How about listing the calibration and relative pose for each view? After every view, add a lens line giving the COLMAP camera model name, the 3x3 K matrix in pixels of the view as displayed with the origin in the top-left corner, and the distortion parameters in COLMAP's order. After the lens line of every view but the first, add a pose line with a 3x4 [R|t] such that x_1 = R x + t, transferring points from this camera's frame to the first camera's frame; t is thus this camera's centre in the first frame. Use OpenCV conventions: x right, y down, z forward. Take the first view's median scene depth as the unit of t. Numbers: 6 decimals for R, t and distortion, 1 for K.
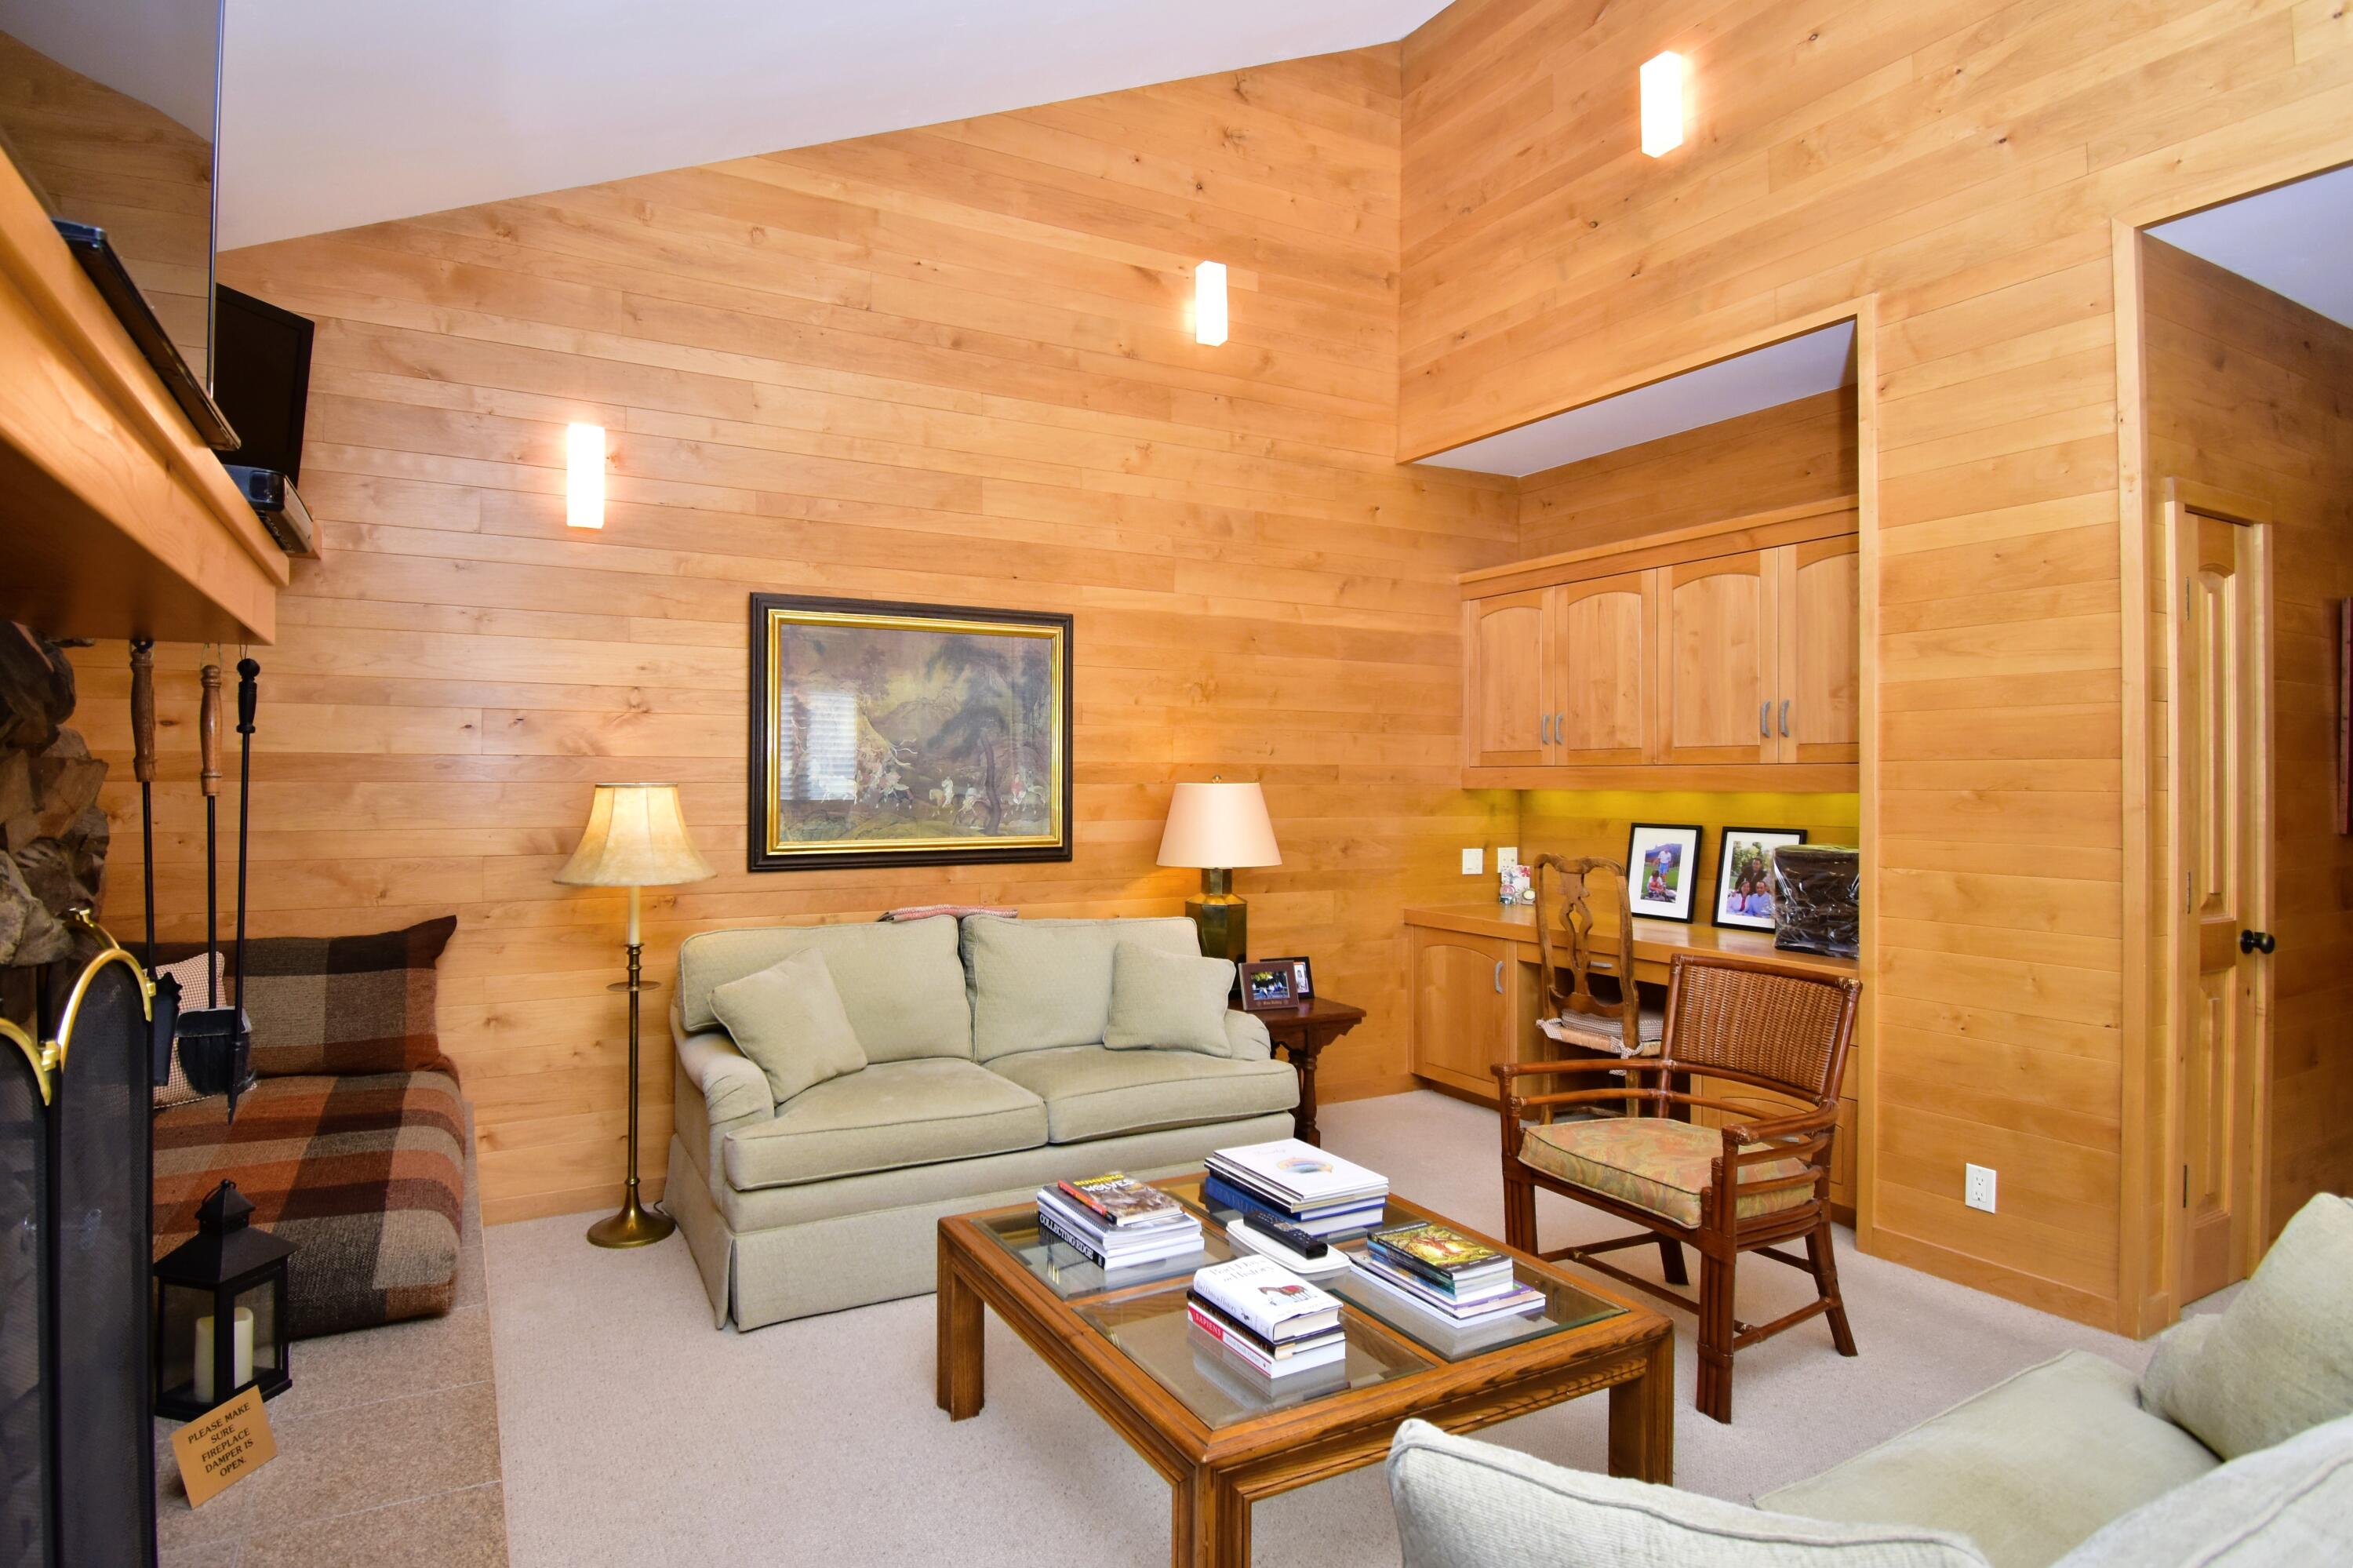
lens RADIAL K [[1254.9, 0, 1167.3], [0, 1254.9, 794.9], [0, 0, 1]] dist [0.003106, -0.005131]
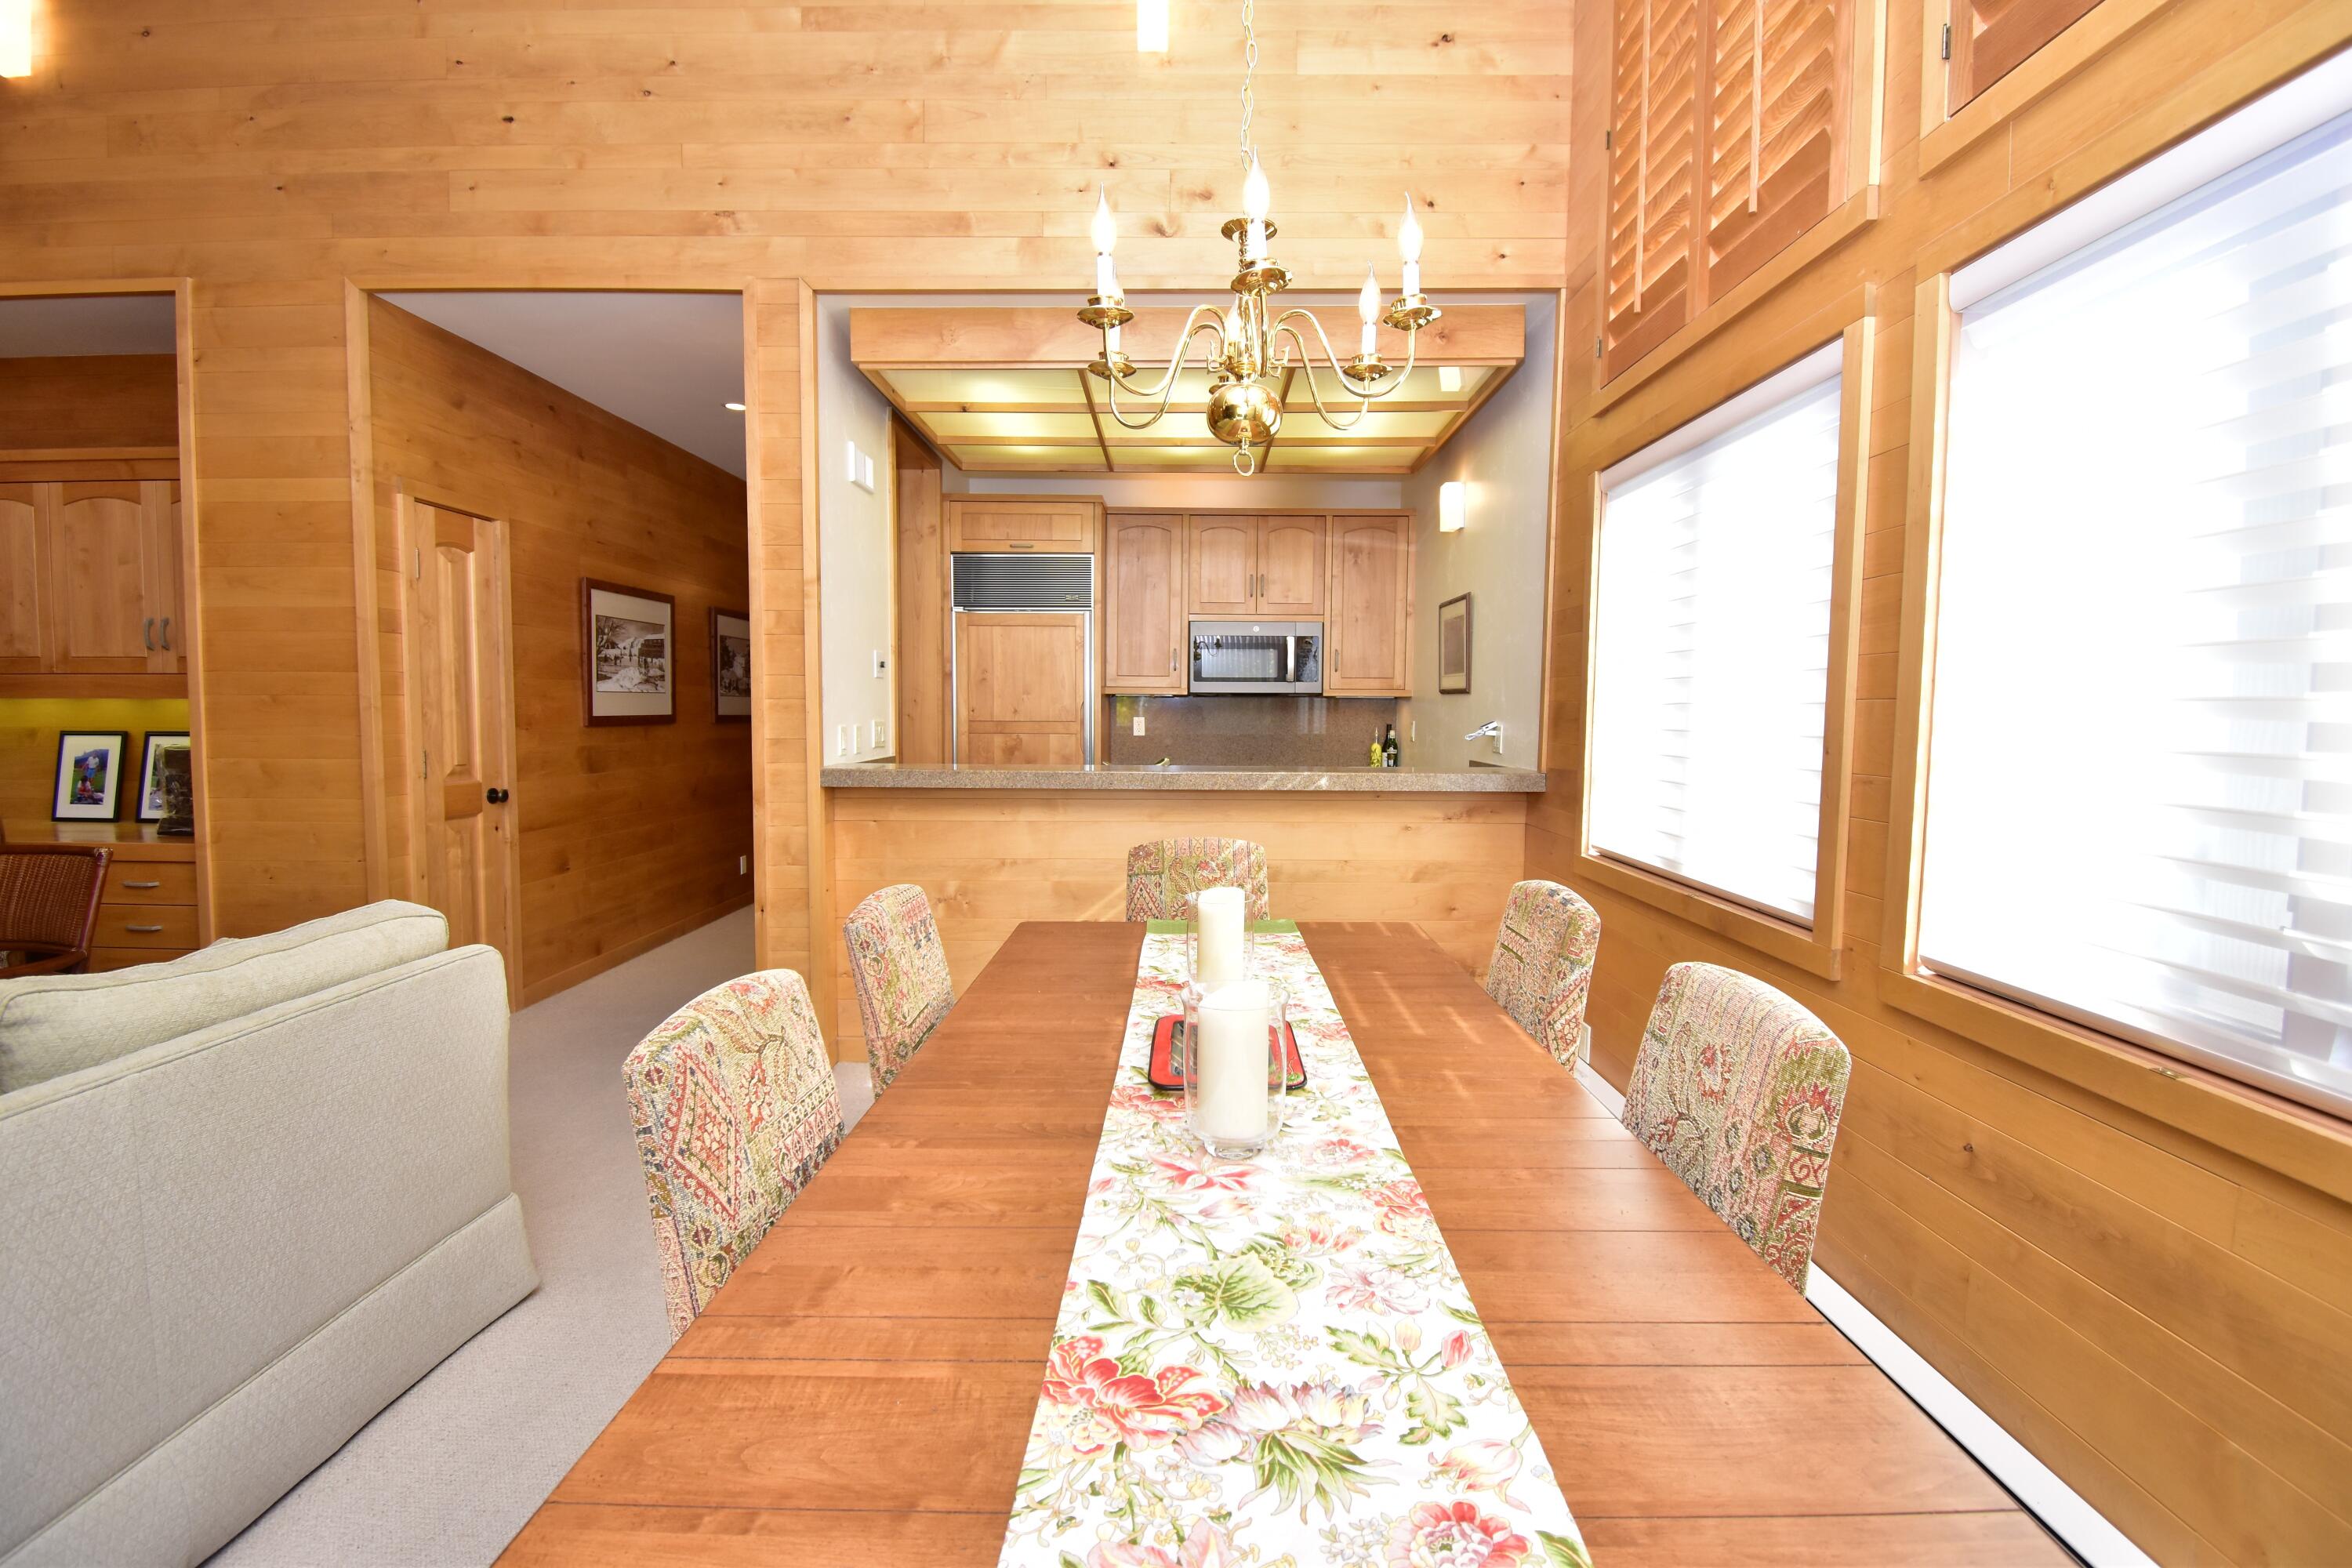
lens RADIAL K [[1025.9, 0, 1168.5], [0, 1025.9, 793.9], [0, 0, 1]] dist [-0.025625, -0.003181]
pose [[0.501190, -0.070004, 0.862501, 0.189908], [0.000417, 0.996742, 0.080656, 0.013617], [-0.865337, -0.040064, 0.499586, -0.295585]]
